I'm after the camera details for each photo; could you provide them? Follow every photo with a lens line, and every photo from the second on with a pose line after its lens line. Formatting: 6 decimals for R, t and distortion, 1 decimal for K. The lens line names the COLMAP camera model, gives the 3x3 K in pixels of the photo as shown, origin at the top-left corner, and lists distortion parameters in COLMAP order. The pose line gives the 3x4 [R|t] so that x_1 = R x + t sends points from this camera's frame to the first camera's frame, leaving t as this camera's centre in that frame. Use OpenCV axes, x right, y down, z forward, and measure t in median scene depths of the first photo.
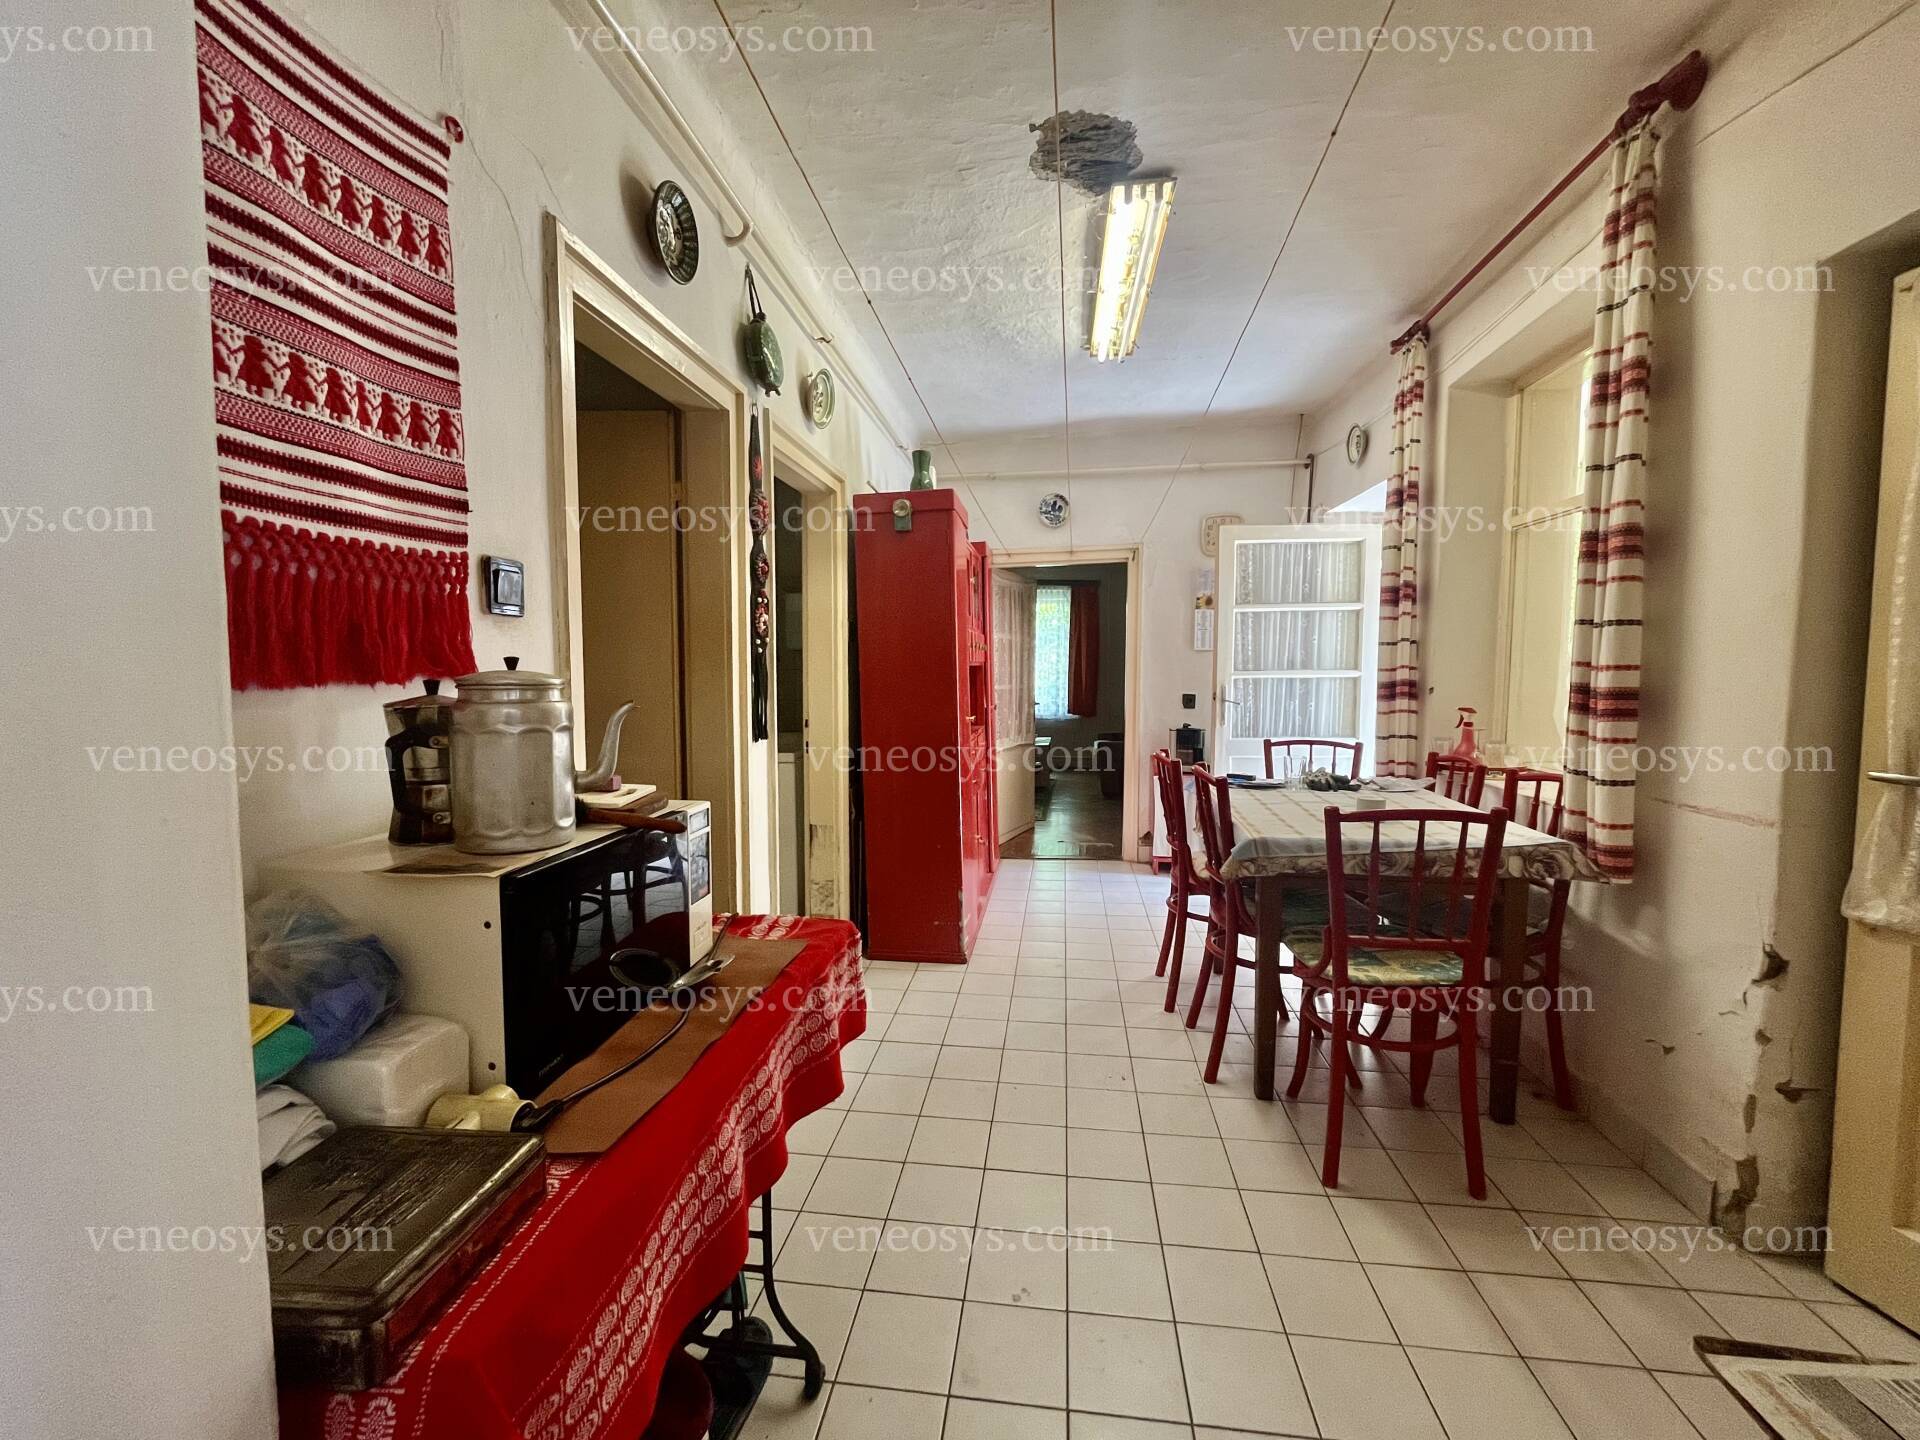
lens RADIAL K [[780.2, 0, 956.2], [0, 780.2, 719.5], [0, 0, 1]] dist [-0.000146, -0.000061]
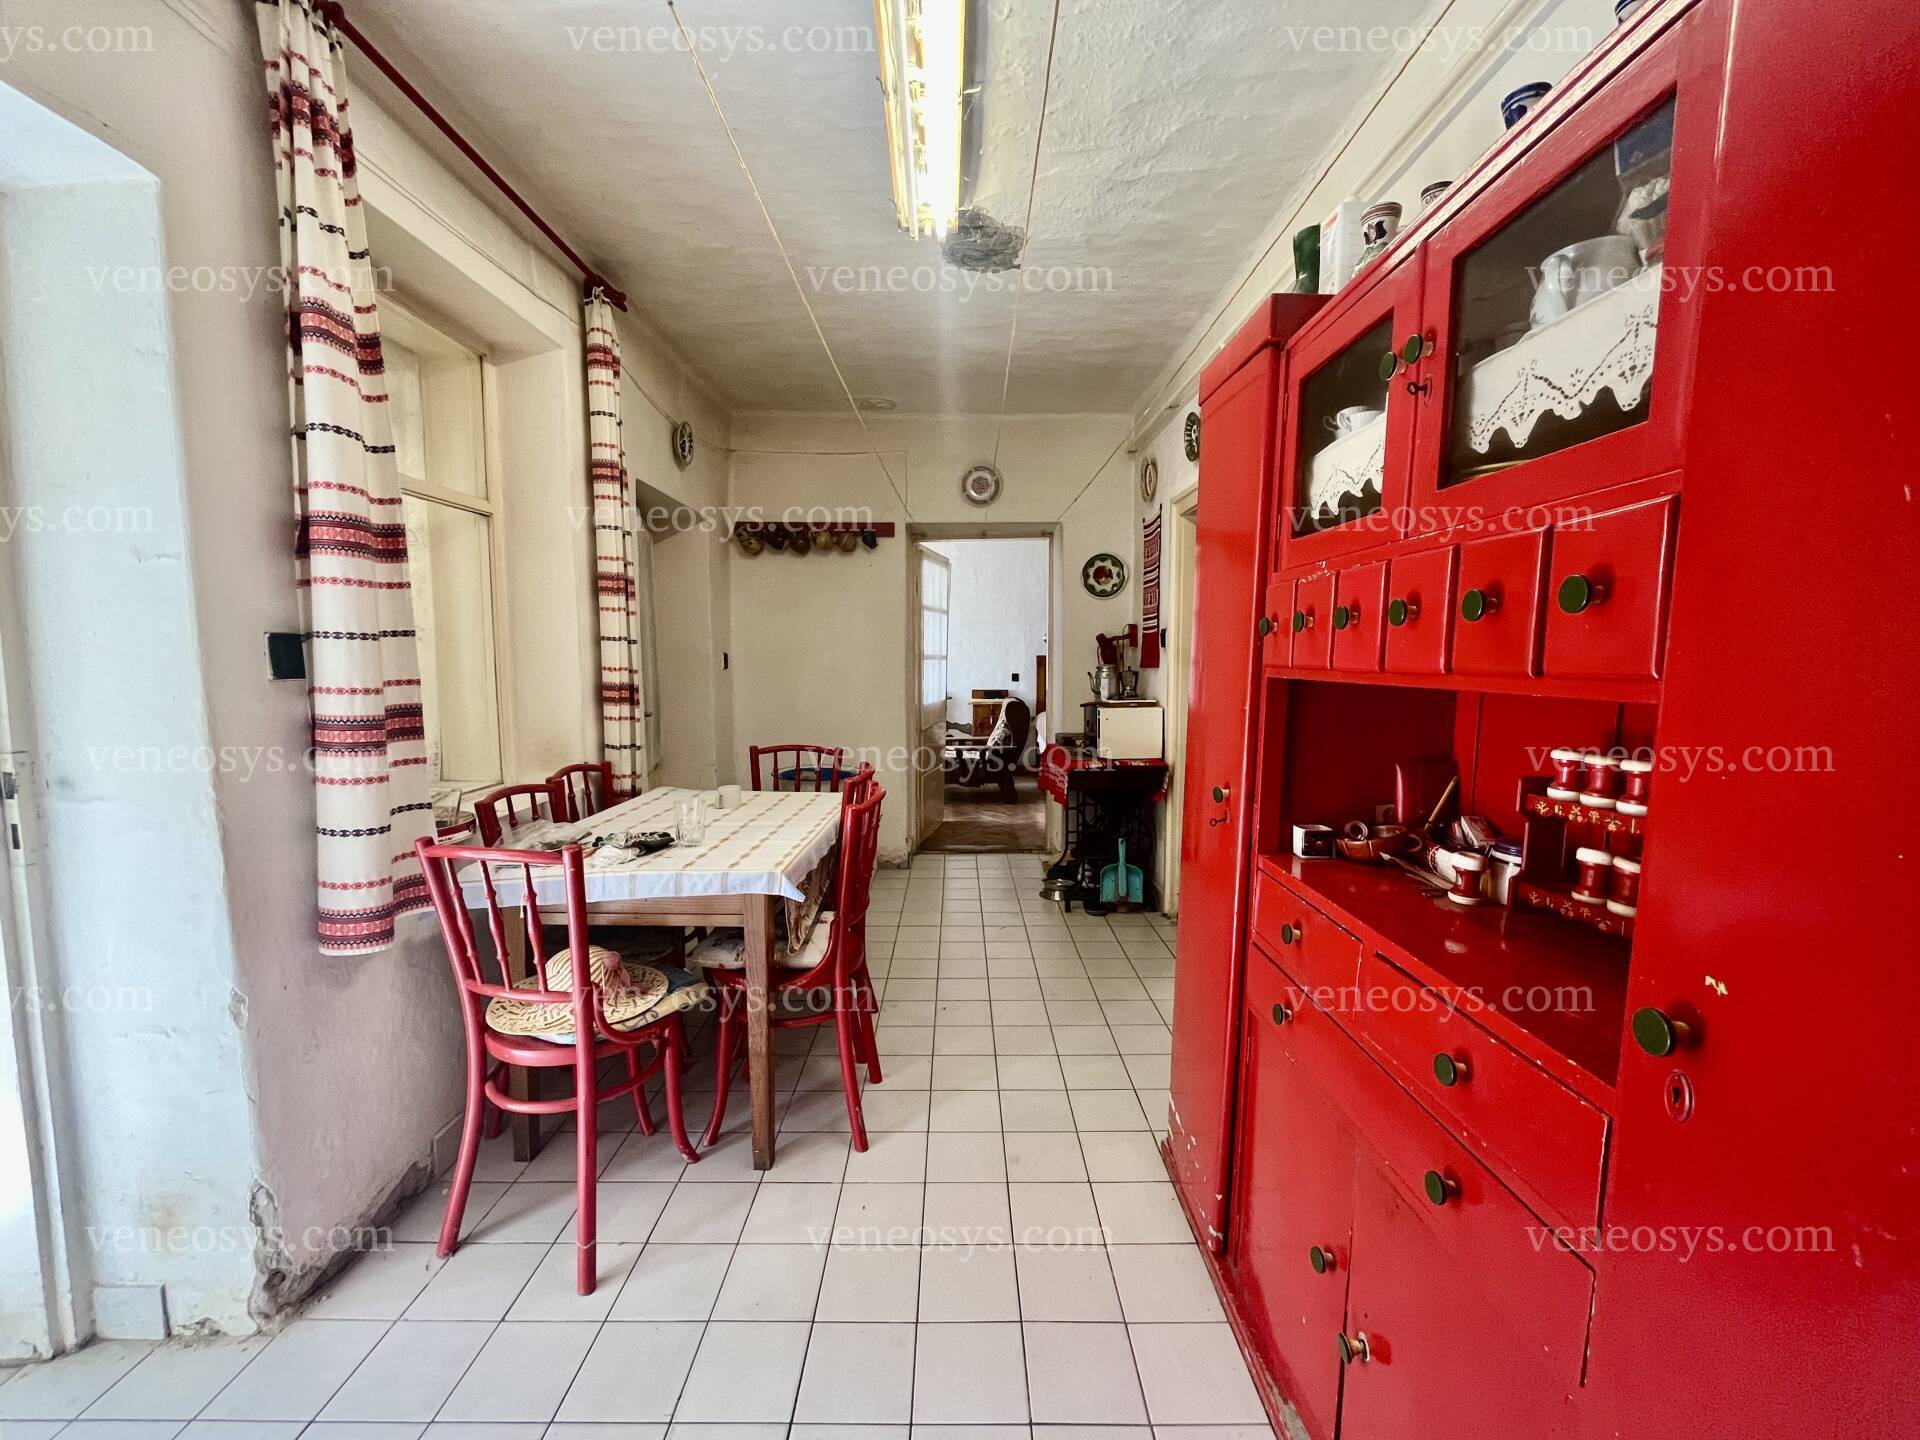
lens RADIAL K [[780.2, 0, 956.2], [0, 780.2, 719.5], [0, 0, 1]] dist [-0.000146, -0.000061]
pose [[-0.990962, 0.027691, -0.131256, 0.323918], [0.003984, 0.984107, 0.177532, -0.183259], [0.134086, 0.175405, -0.975323, 1.956374]]
